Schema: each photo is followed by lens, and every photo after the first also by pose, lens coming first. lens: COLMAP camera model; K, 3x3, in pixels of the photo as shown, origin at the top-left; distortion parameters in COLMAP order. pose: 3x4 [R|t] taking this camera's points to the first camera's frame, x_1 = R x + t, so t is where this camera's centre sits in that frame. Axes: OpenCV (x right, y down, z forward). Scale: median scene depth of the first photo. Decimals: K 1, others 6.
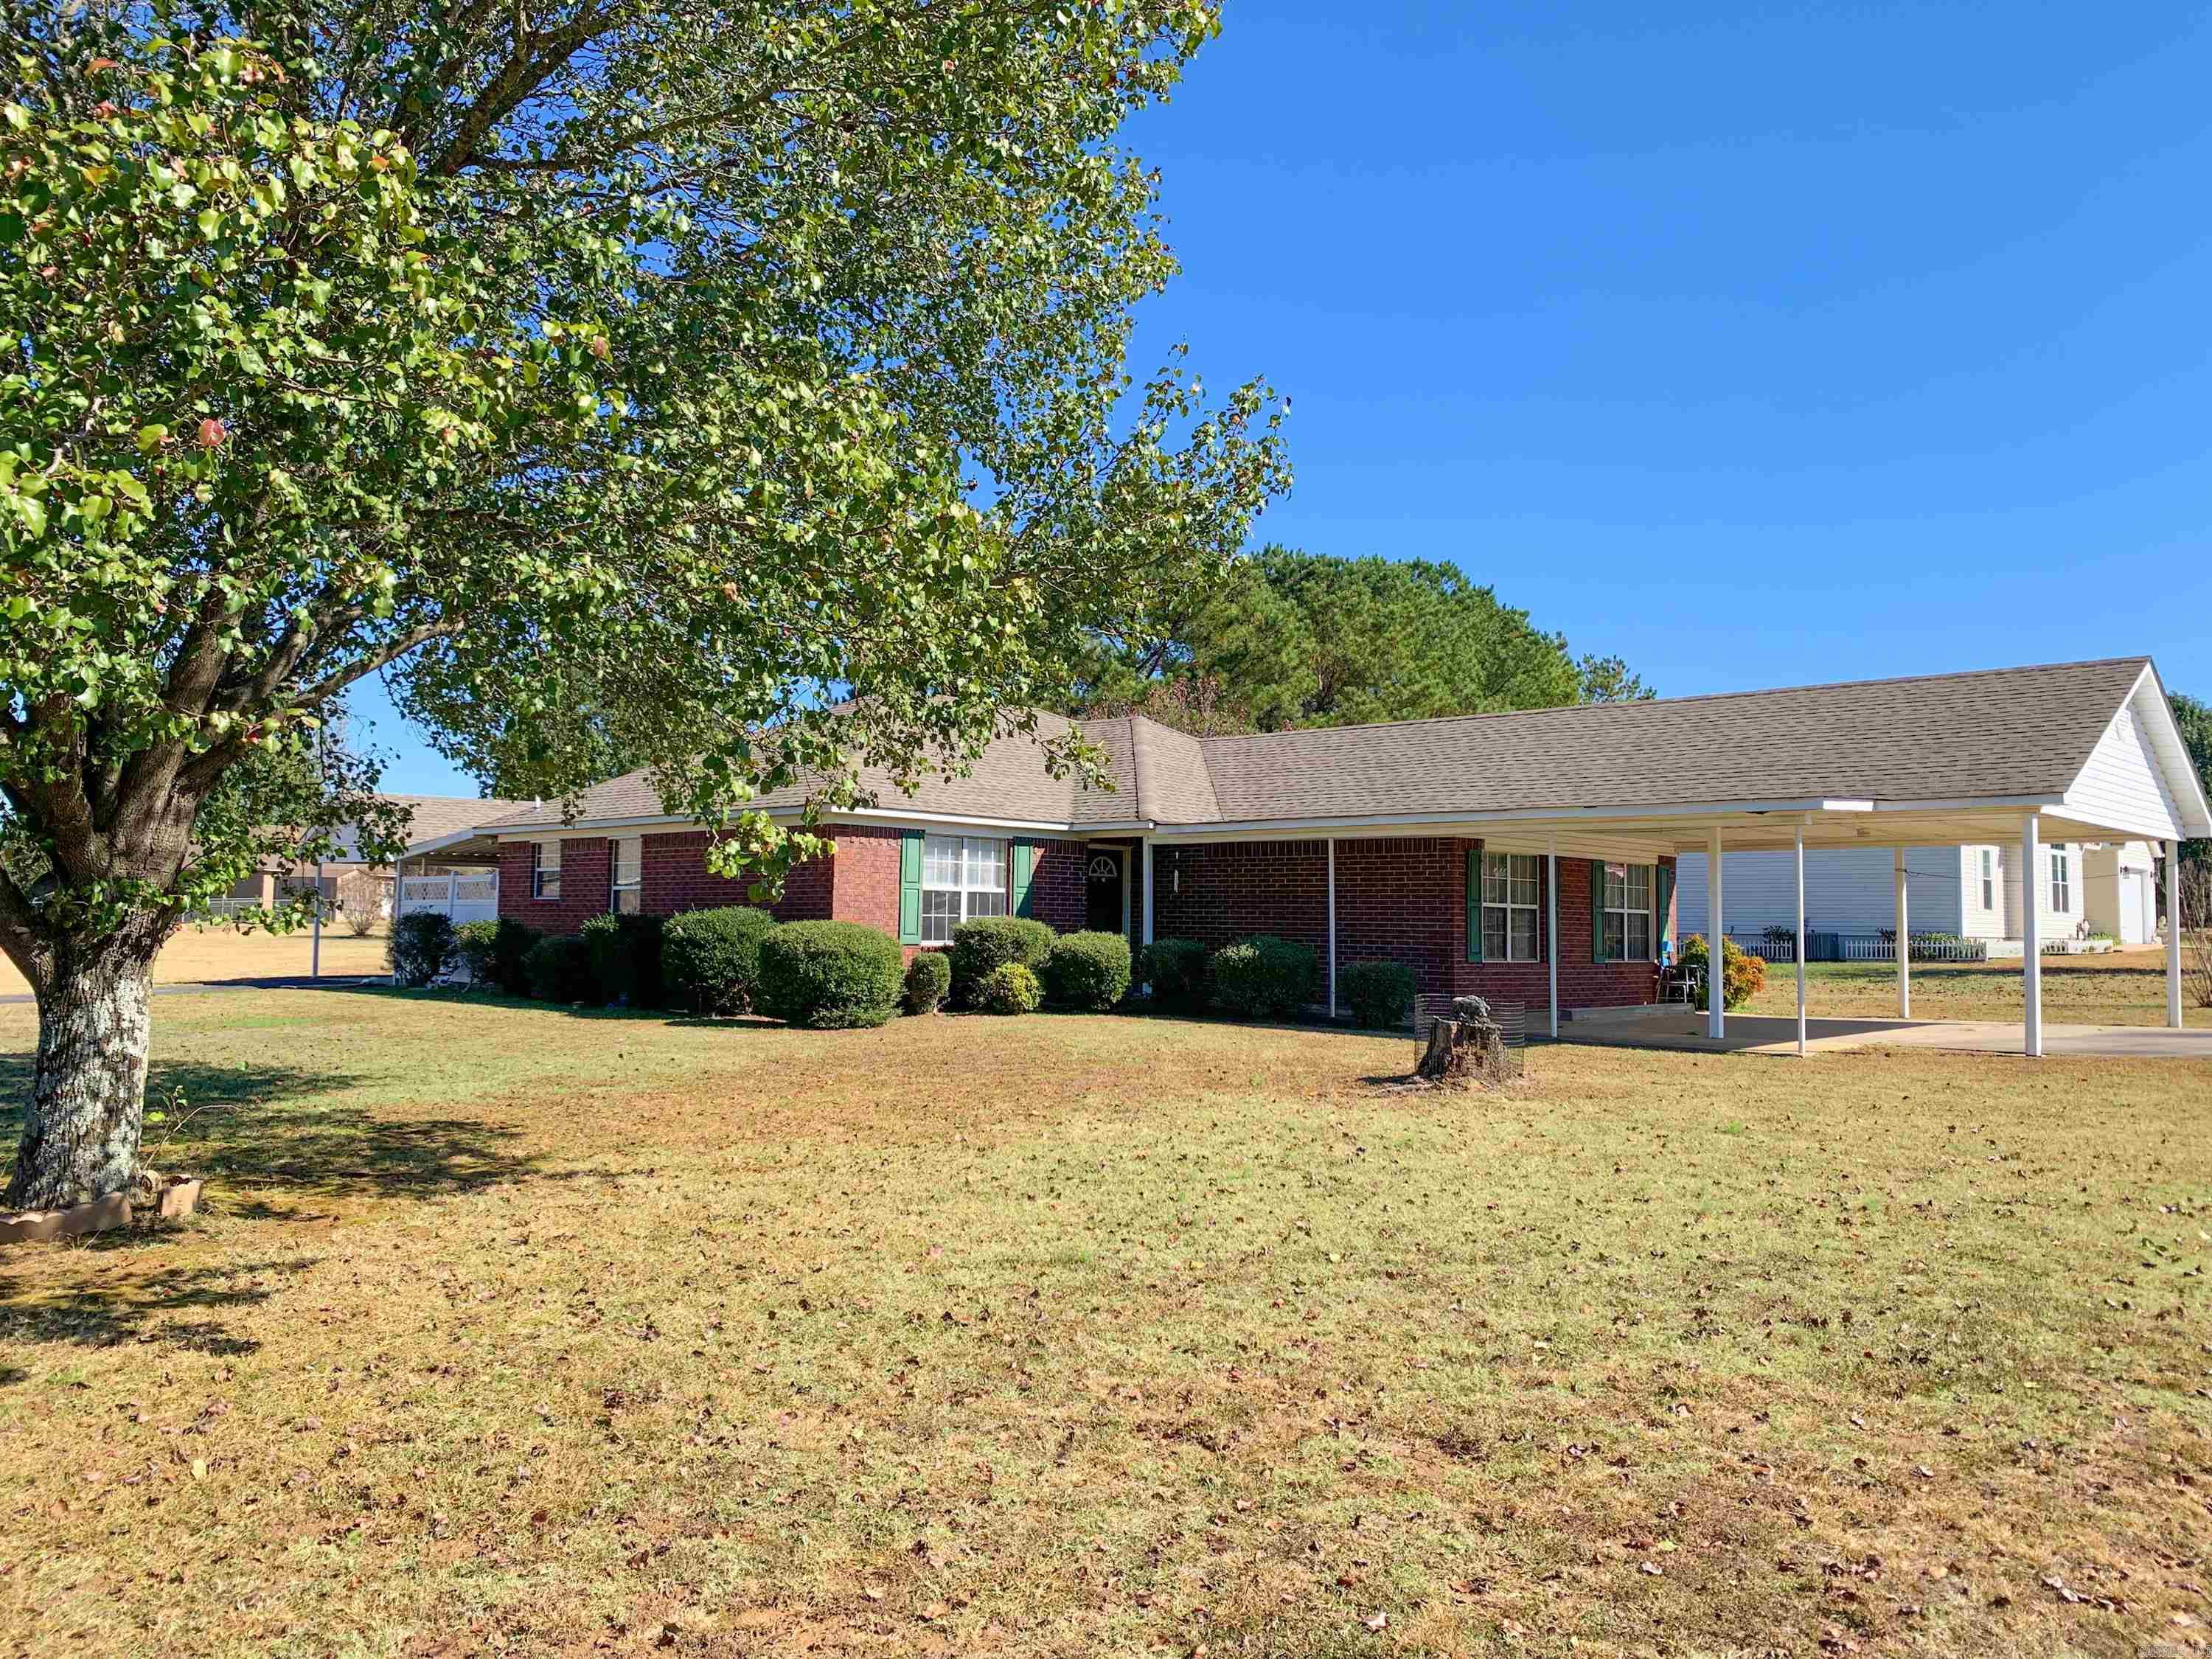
lens RADIAL K [[1672.6, 0, 1118.0], [0, 1672.6, 825.3], [0, 0, 1]] dist [0.169498, -0.346880]
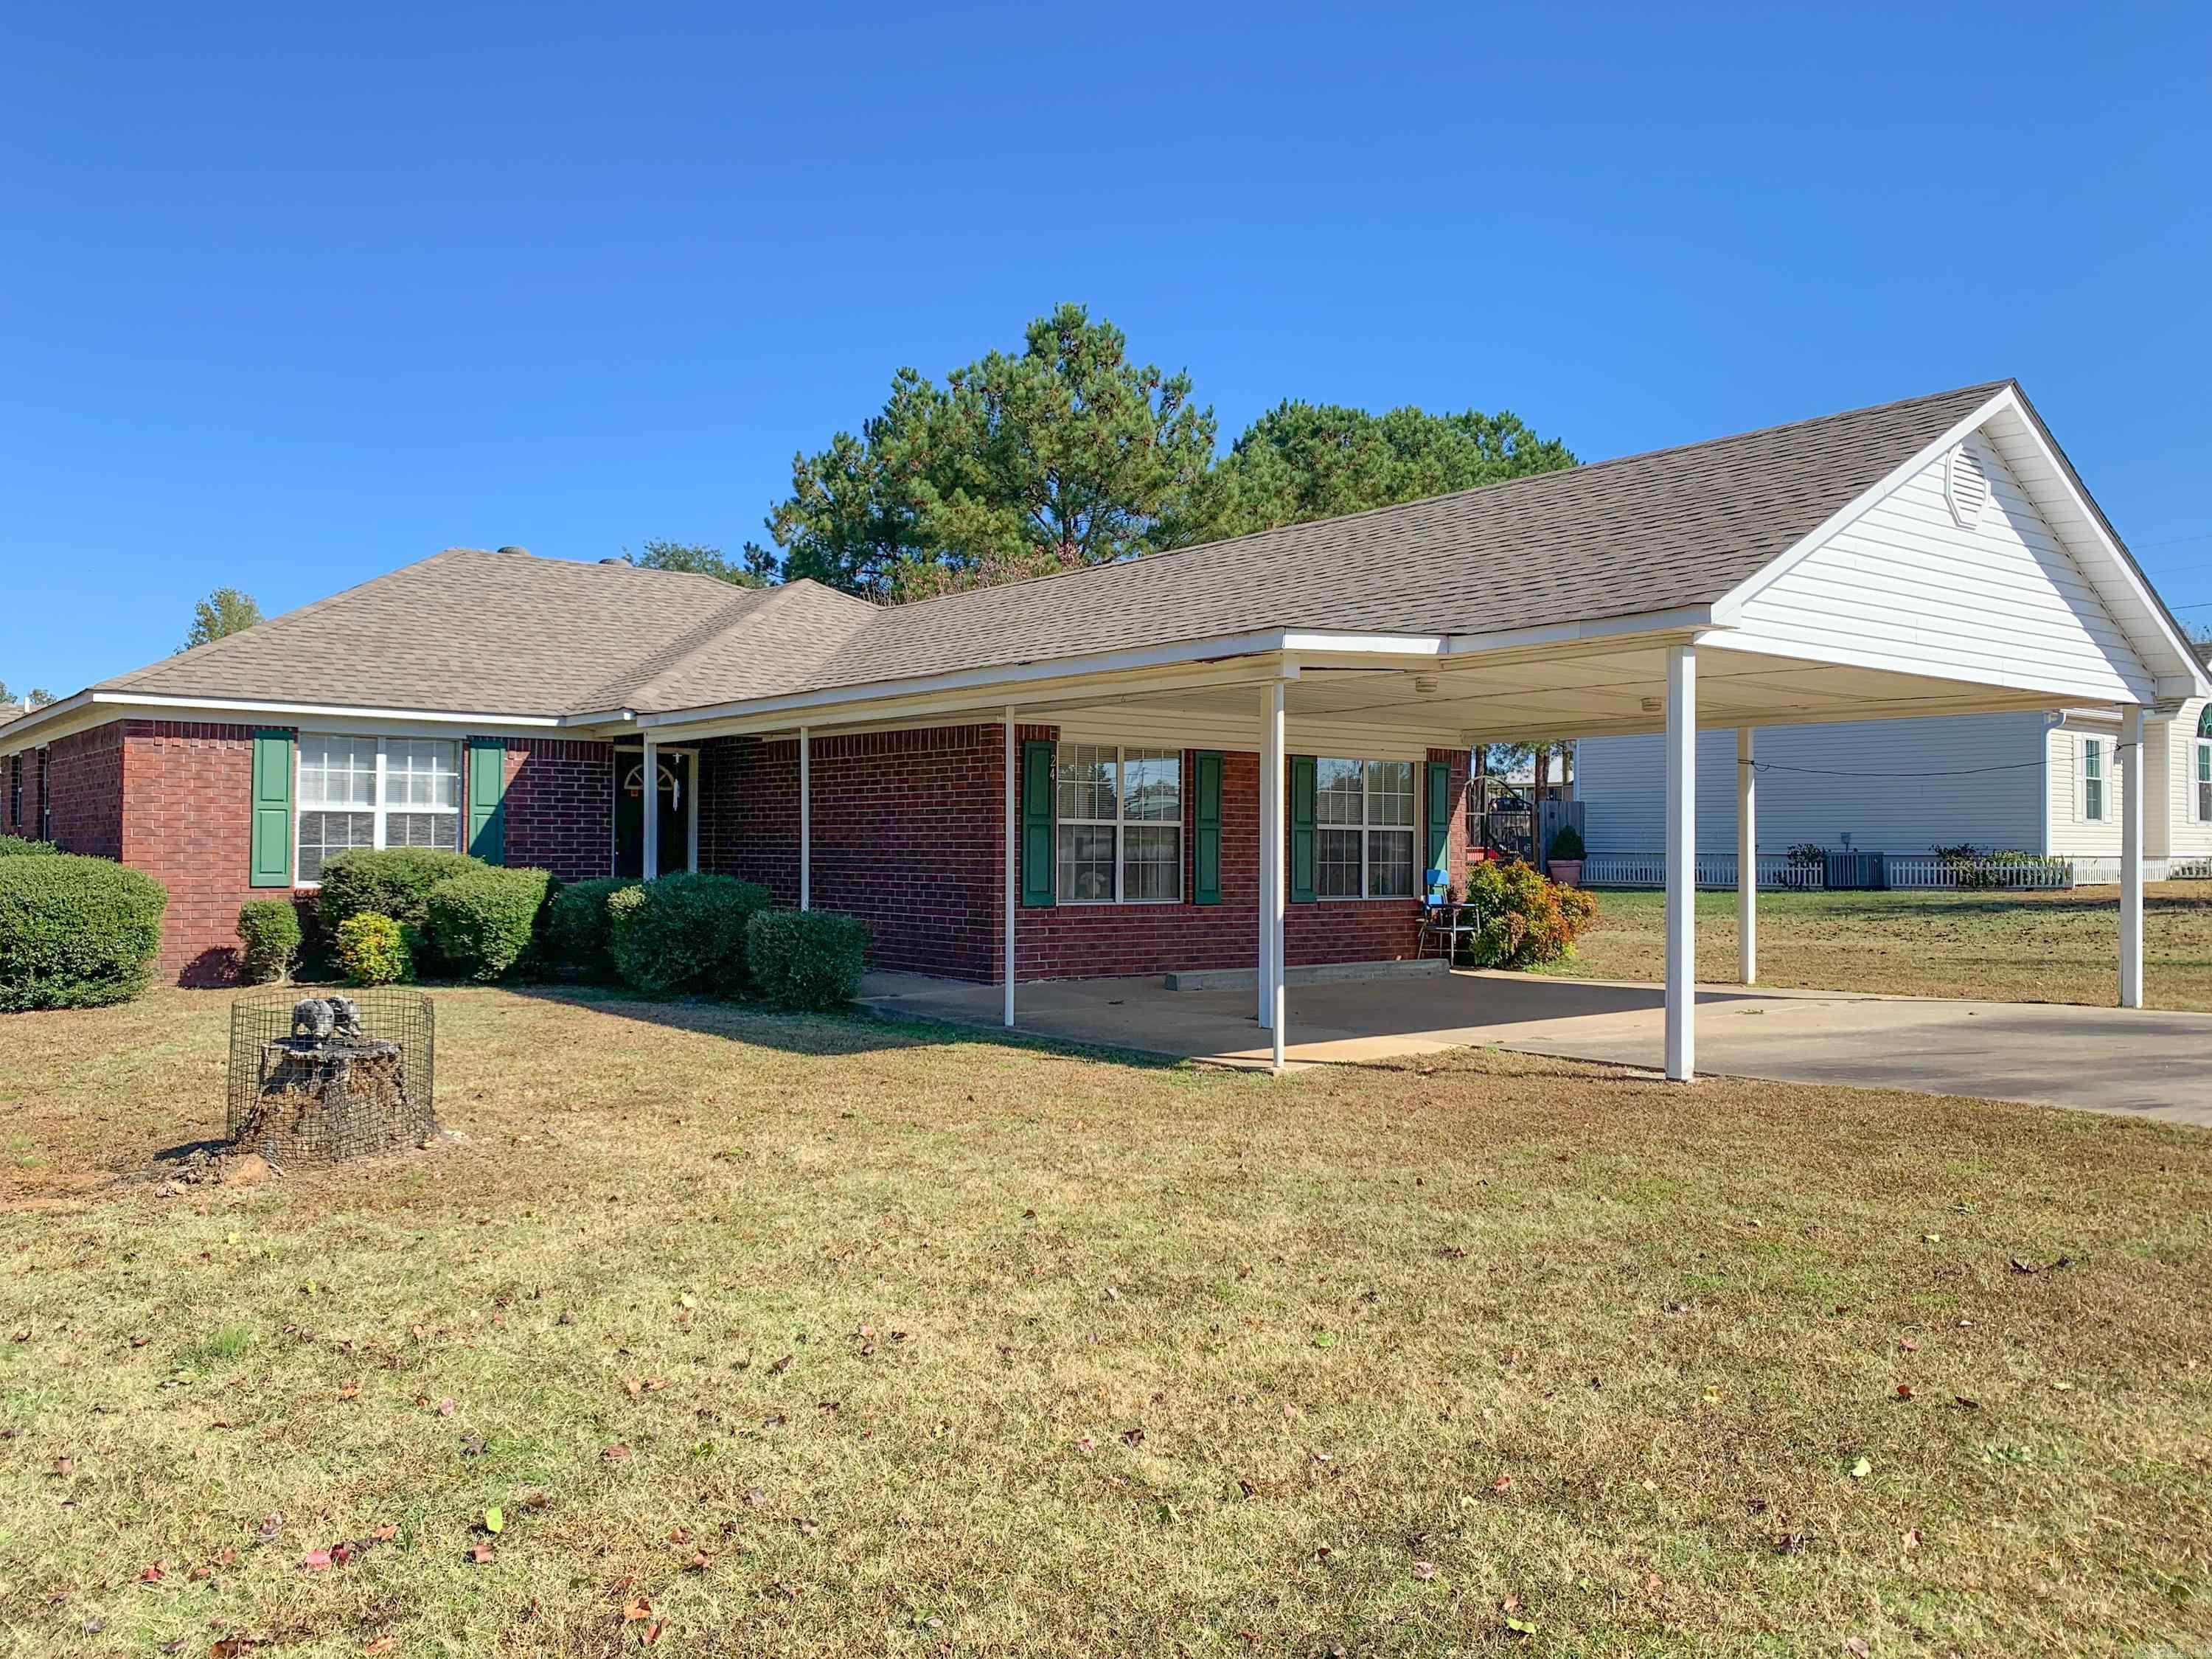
lens RADIAL K [[1723.4, 0, 1096.9], [0, 1723.4, 823.1], [0, 0, 1]] dist [0.110262, -0.171834]
pose [[0.989091, -0.011573, -0.146848, 0.323087], [0.018032, 0.998924, 0.042731, 0.017407], [0.146195, -0.044913, 0.988236, 0.302164]]
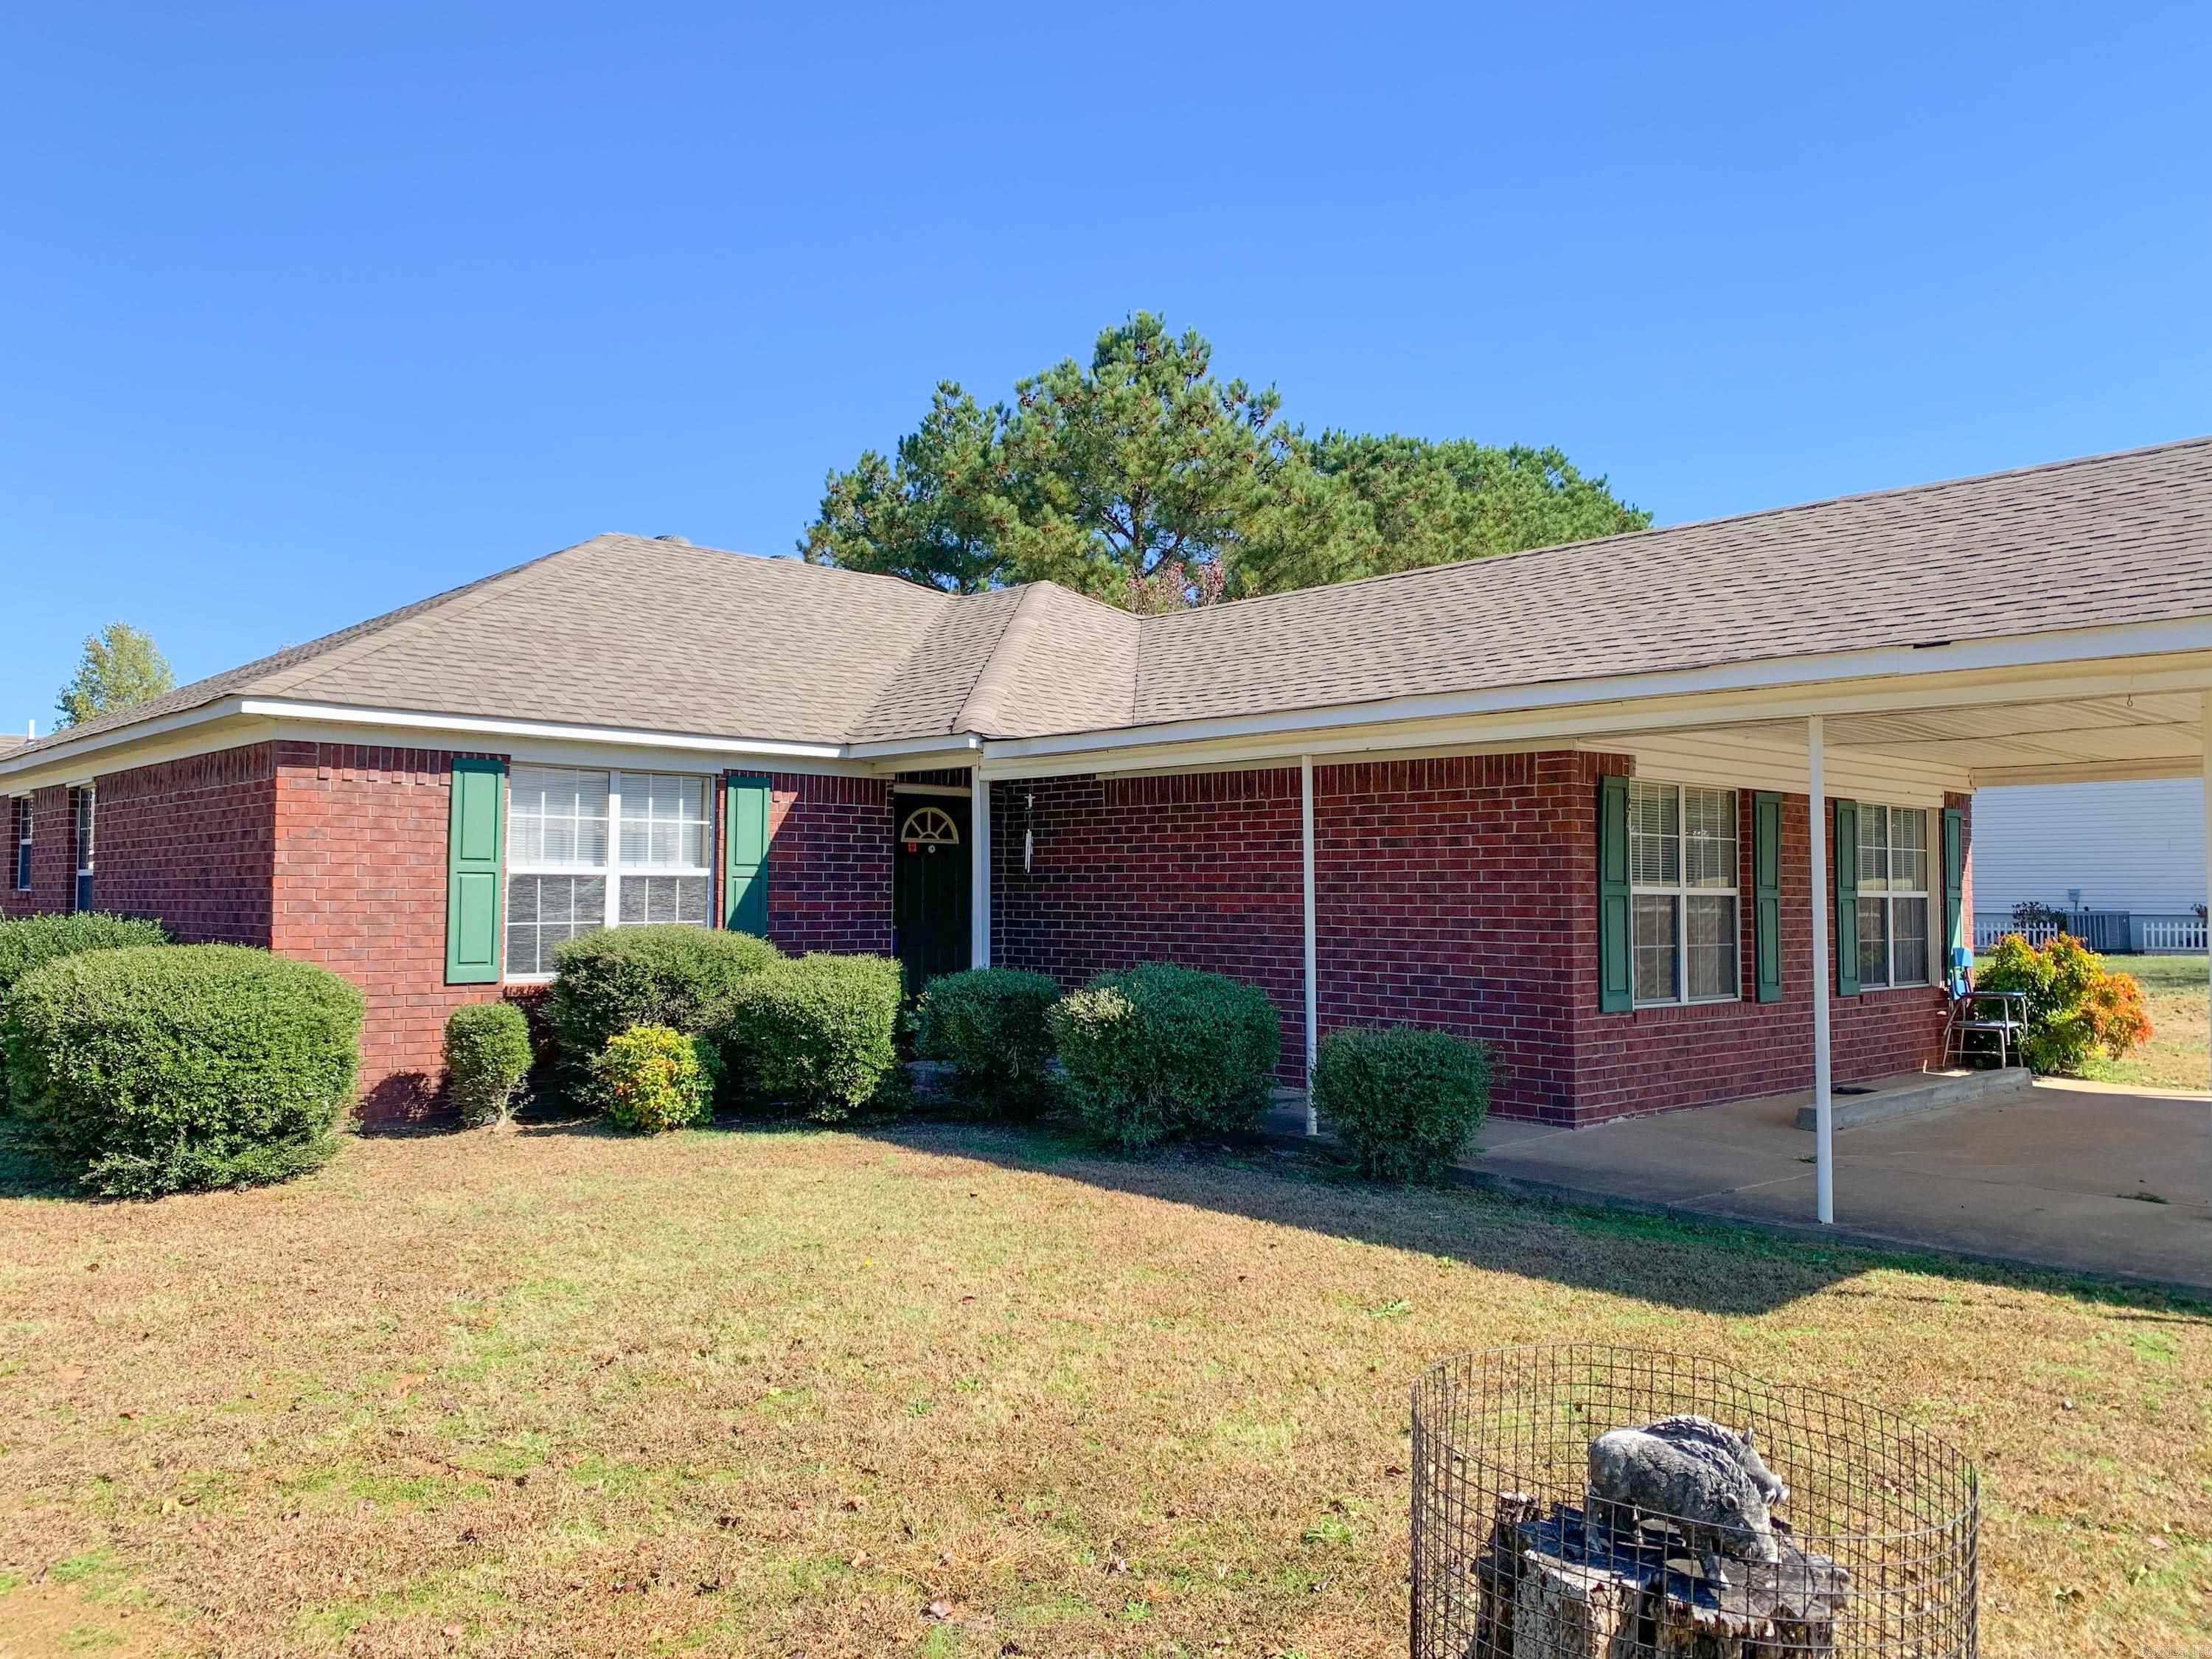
lens RADIAL K [[1672.6, 0, 1118.0], [0, 1672.6, 825.3], [0, 0, 1]] dist [0.169498, -0.346880]
pose [[0.998092, -0.012947, -0.060371, 0.095177], [0.014039, 0.999745, 0.017690, 0.016884], [0.060127, -0.018504, 0.998019, 0.488307]]
